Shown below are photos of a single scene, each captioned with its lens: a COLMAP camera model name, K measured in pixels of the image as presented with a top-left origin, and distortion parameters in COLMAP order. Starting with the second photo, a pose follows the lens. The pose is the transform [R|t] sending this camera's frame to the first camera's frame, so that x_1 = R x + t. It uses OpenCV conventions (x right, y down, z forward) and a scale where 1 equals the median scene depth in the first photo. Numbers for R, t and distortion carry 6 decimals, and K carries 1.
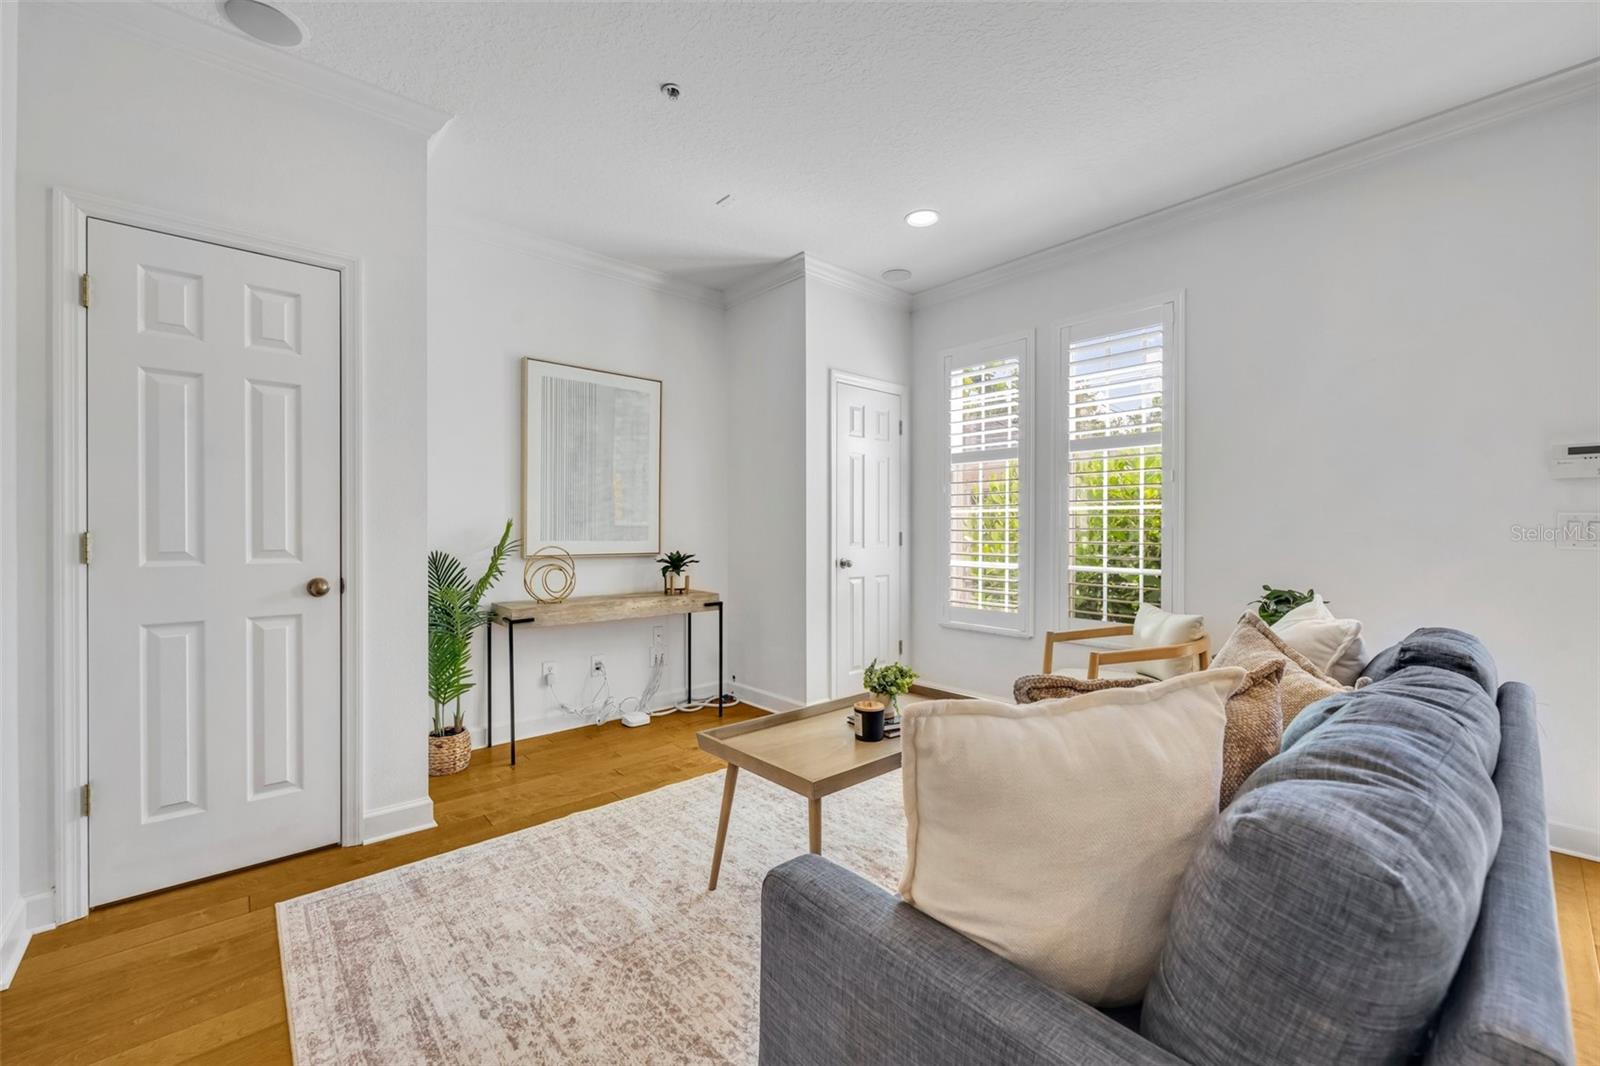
lens RADIAL K [[640.0, 0, 792.5], [0, 640.0, 532.3], [0, 0, 1]] dist [-0.006336, 0.000465]
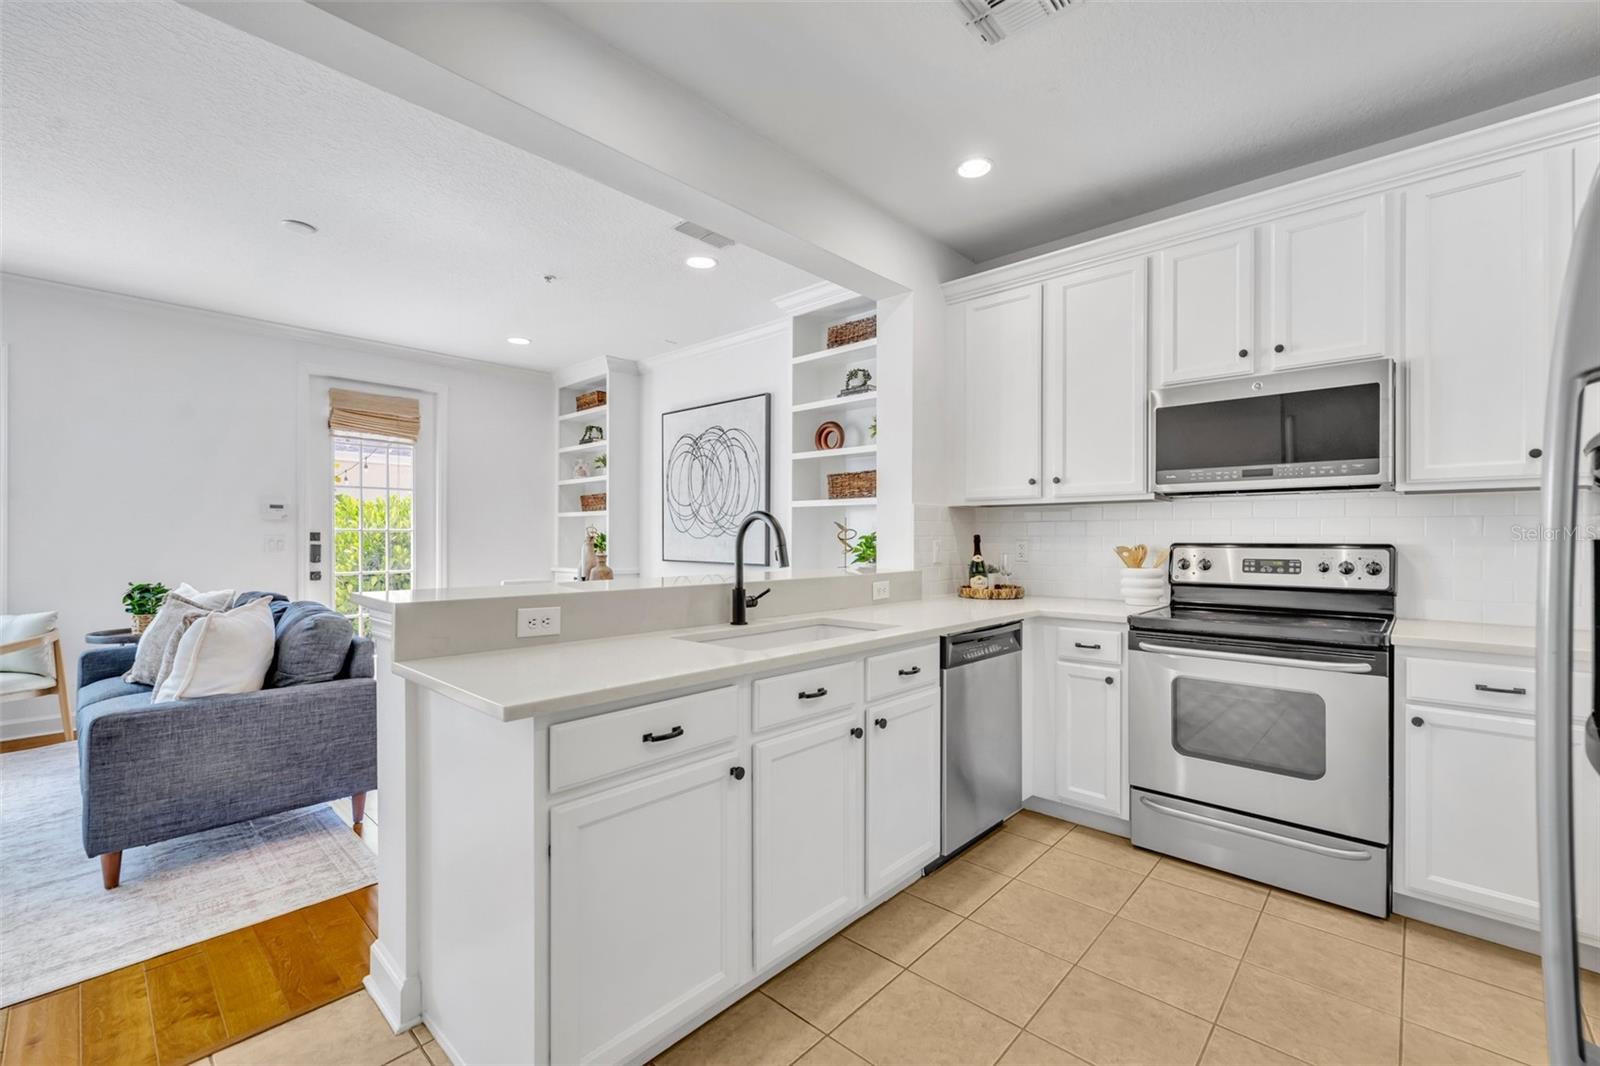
lens RADIAL K [[671.1, 0, 796.3], [0, 671.1, 536.1], [0, 0, 1]] dist [0.002013, 0.000897]
pose [[-0.108114, 0.000715, 0.994138, -0.907544], [-0.000976, 0.999999, -0.000825, -0.025717], [-0.994138, -0.001059, -0.108113, -0.369110]]
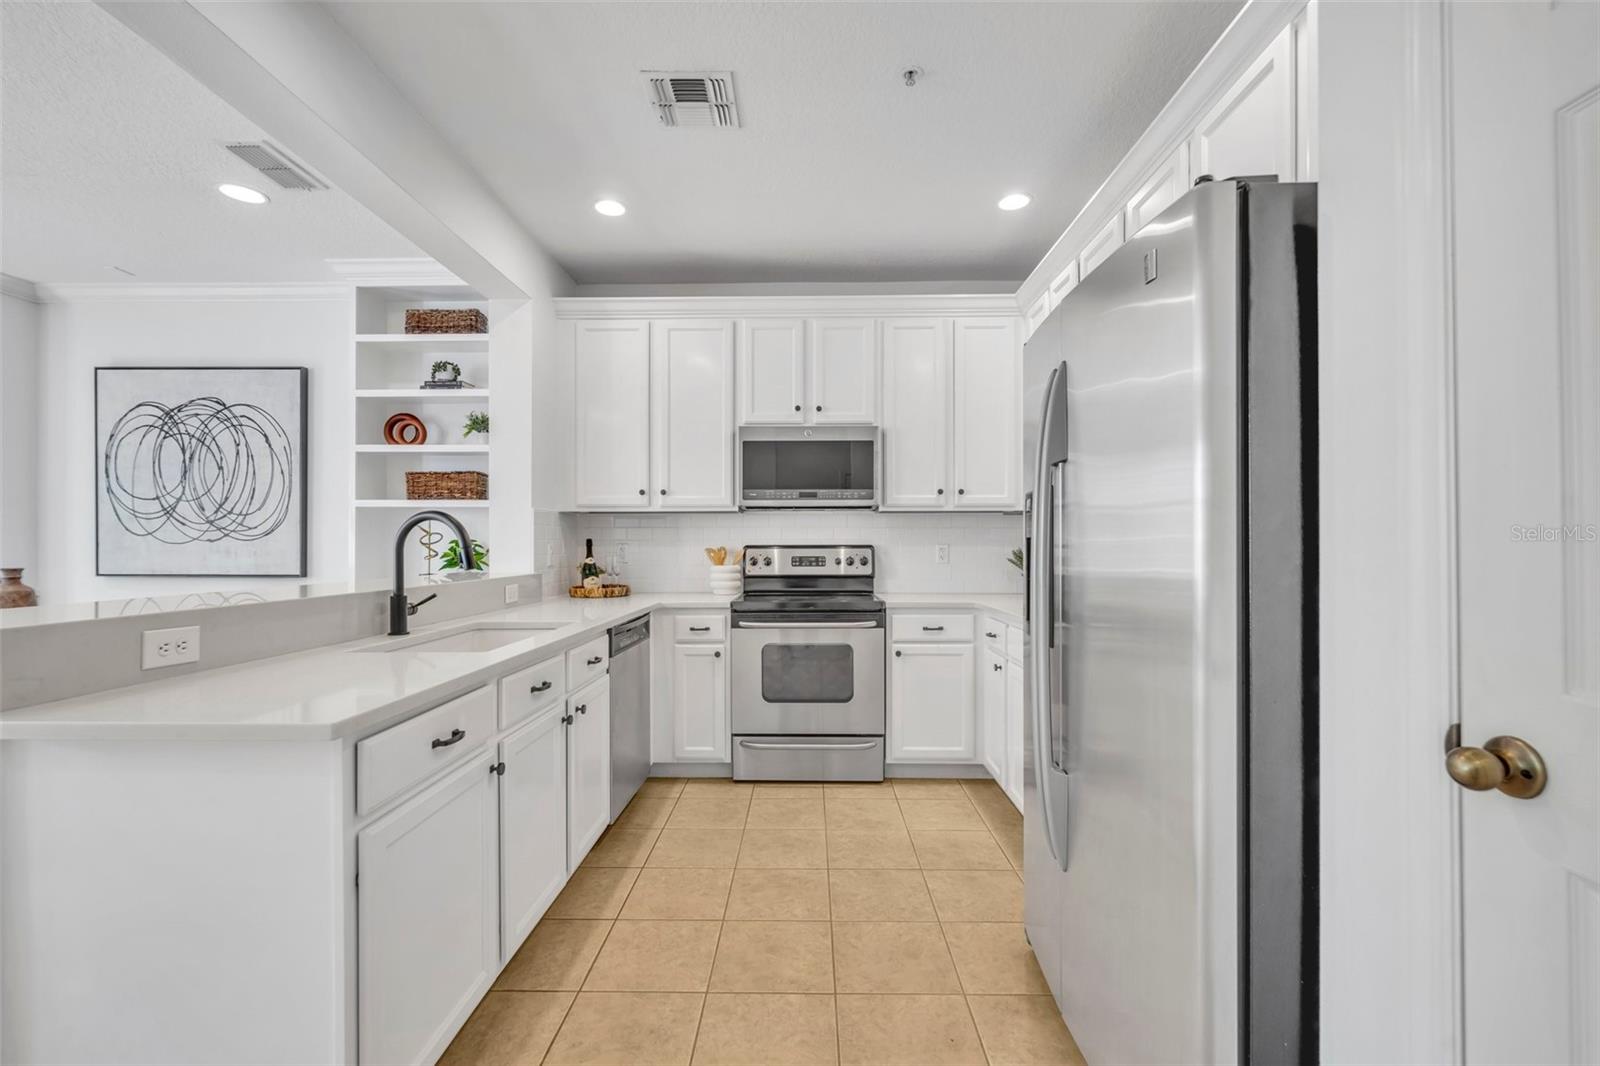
lens RADIAL K [[671.1, 0, 791.7], [0, 671.1, 543.6], [0, 0, 1]] dist [0.002013, 0.000897]
pose [[-0.737824, 0.001174, 0.674992, -0.911929], [0.001041, 0.999999, -0.000601, -0.018576], [-0.674992, 0.000259, -0.737825, -0.120326]]
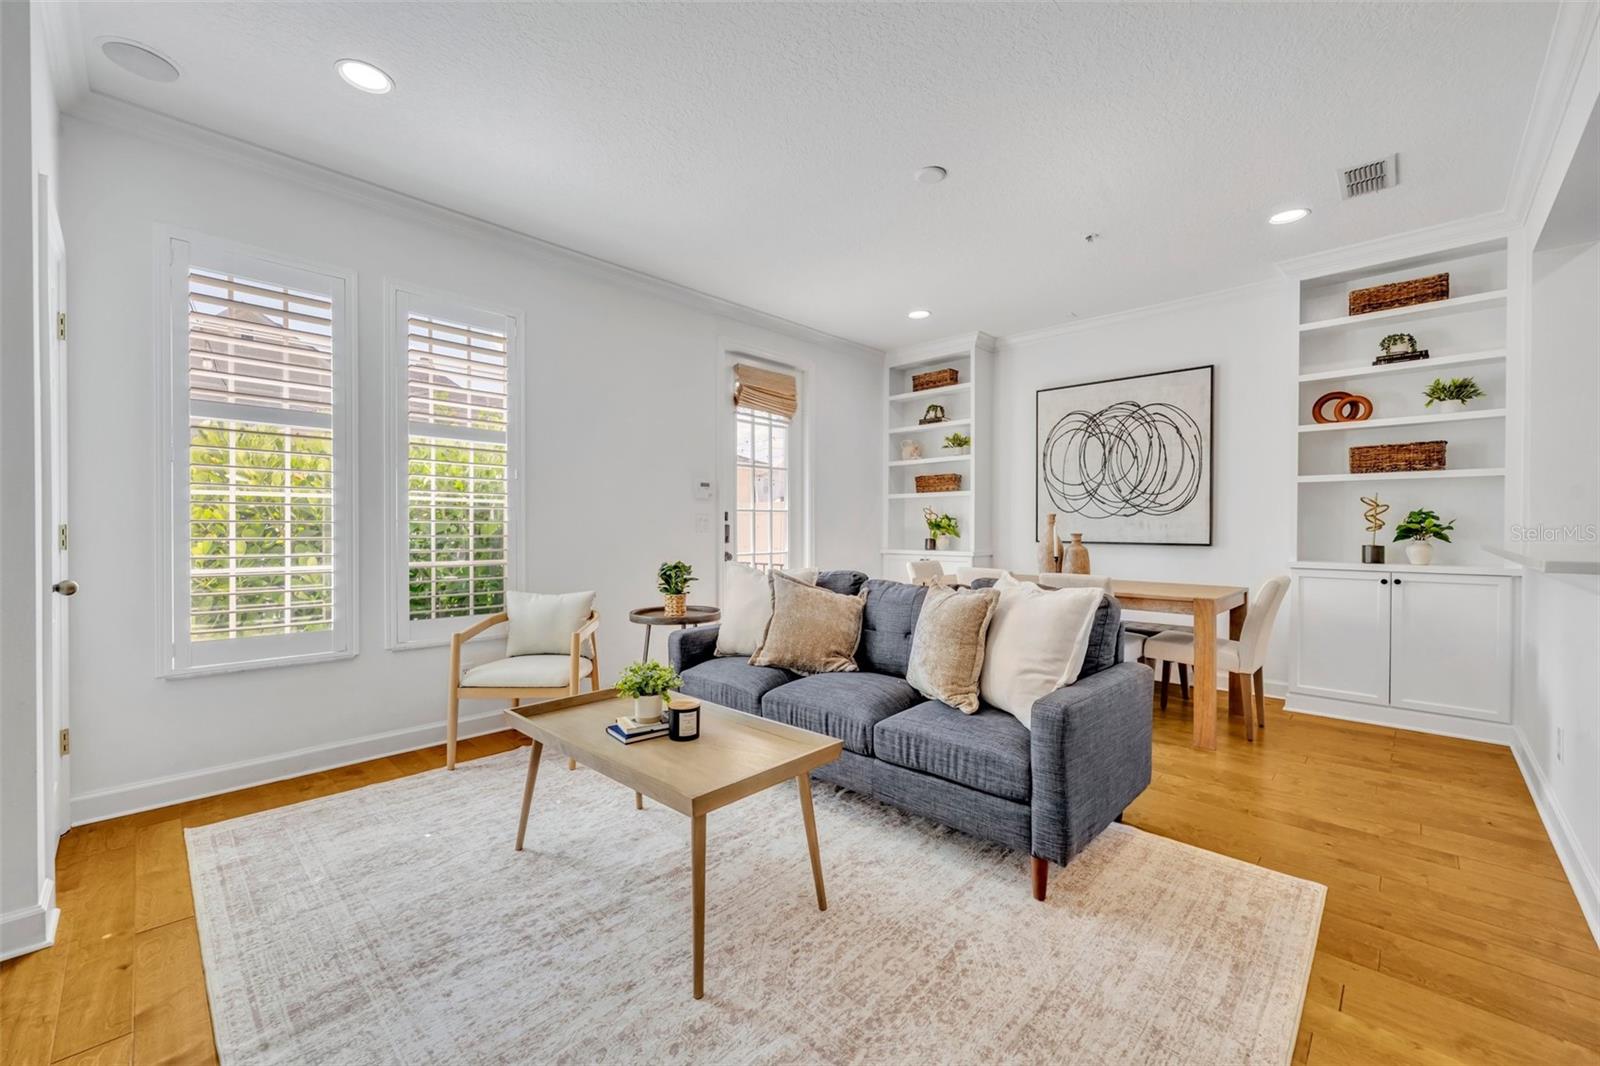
lens RADIAL K [[640.0, 0, 803.2], [0, 640.0, 533.4], [0, 0, 1]] dist [-0.006336, 0.000465]
pose [[-0.090437, -0.009998, 0.995852, -0.652533], [0.000183, 0.999949, 0.010055, 0.004071], [-0.995902, 0.001092, -0.090431, 0.700534]]
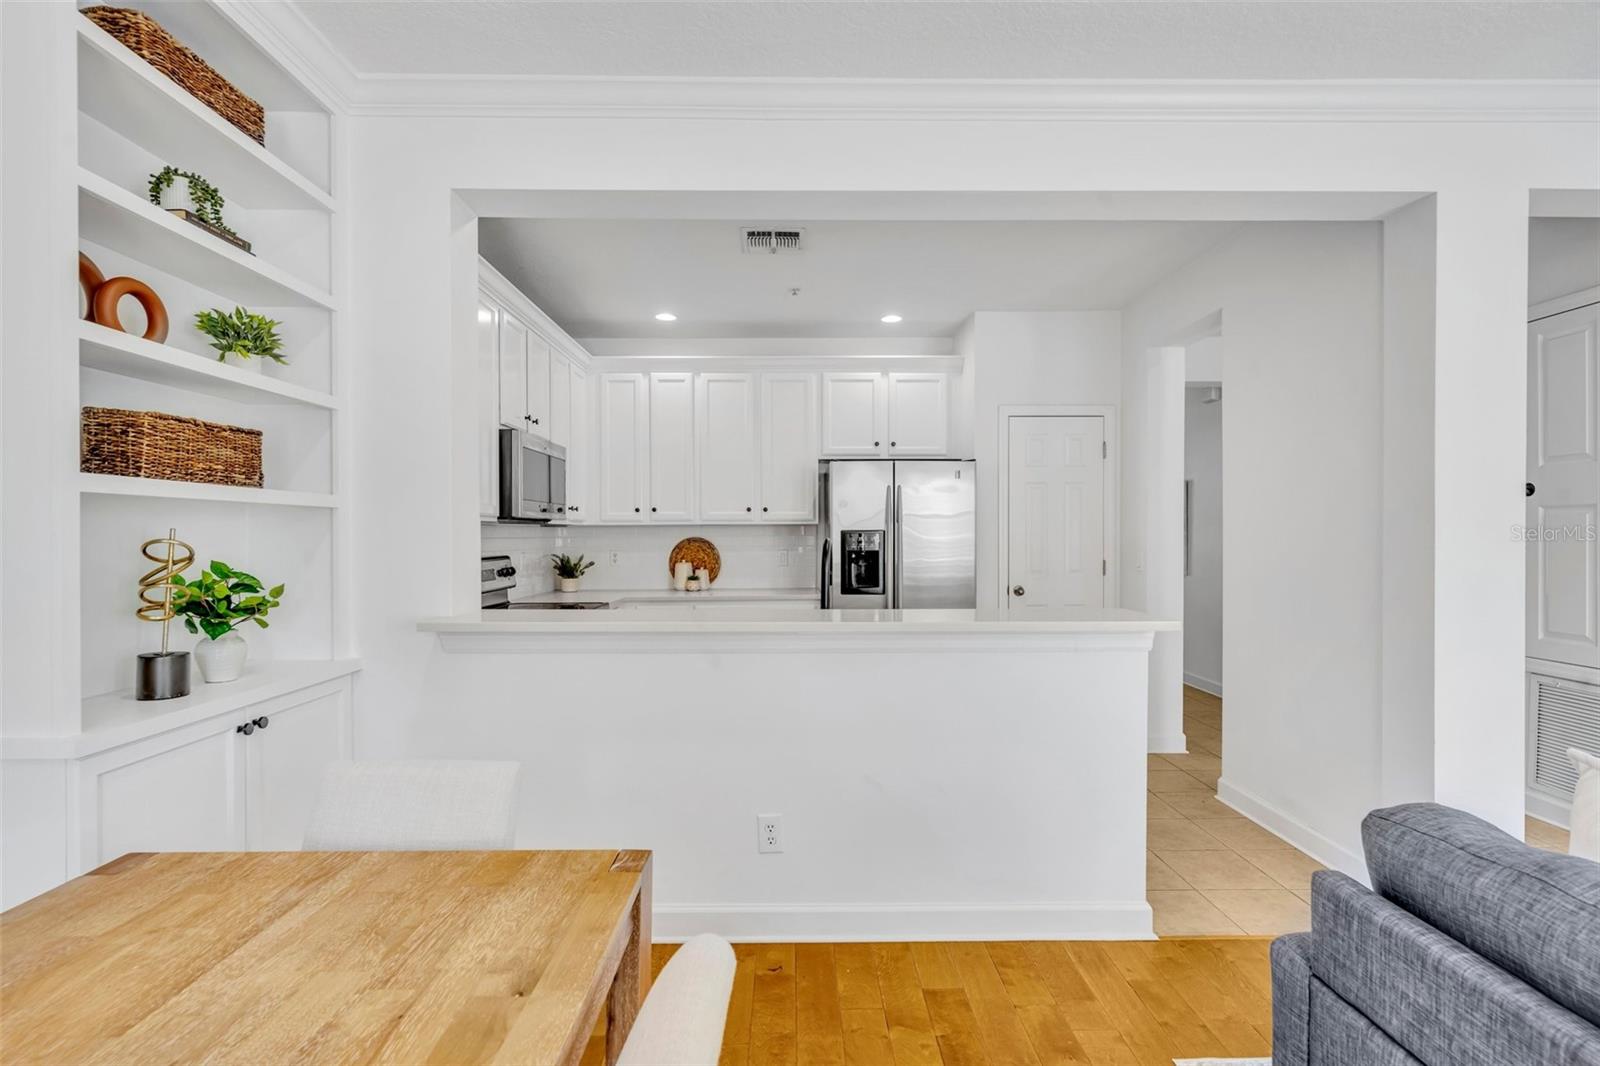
lens RADIAL K [[778.0, 0, 774.2], [0, 778.0, 543.2], [0, 0, 1]] dist [0.009691, -0.000008]
pose [[-0.655045, 0.011349, -0.755505, 0.774892], [-0.000222, 0.999884, 0.015212, -0.066854], [0.755590, 0.010132, -0.654967, 0.232201]]
